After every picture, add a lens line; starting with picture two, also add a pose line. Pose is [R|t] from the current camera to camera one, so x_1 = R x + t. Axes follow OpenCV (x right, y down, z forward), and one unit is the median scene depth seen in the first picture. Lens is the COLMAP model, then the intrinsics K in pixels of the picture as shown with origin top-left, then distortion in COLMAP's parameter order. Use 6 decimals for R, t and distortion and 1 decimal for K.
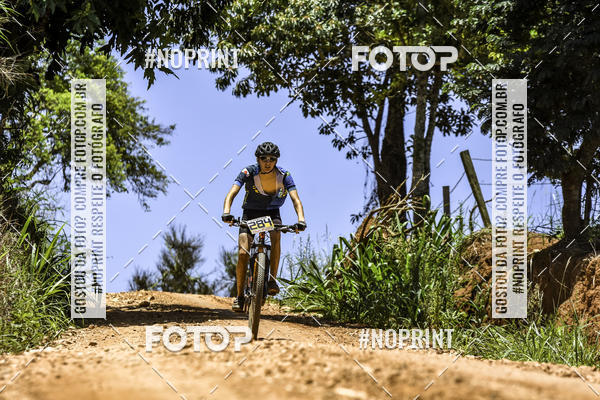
lens RADIAL K [[3144.9, 0, 298.3], [0, 3144.9, 178.9], [0, 0, 1]] dist [0.620152, 19.125450]
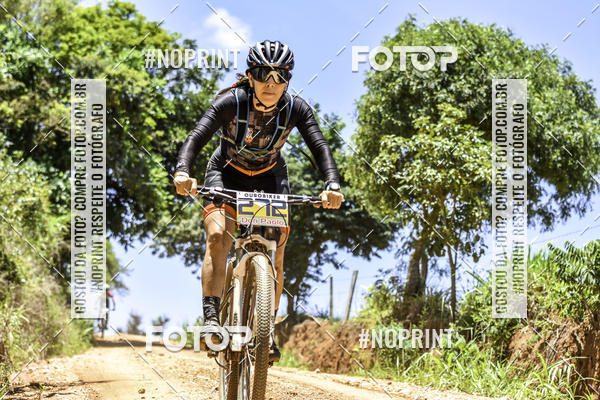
lens RADIAL K [[2138.1, 0, 300.0], [0, 2138.1, 200.0], [0, 0, 1]] dist [-0.255720, 0.805250]
pose [[0.996729, 0.029399, 0.075285, -0.037442], [-0.026688, 0.998968, -0.036764, -0.012975], [-0.076288, 0.034635, 0.996484, -0.707649]]
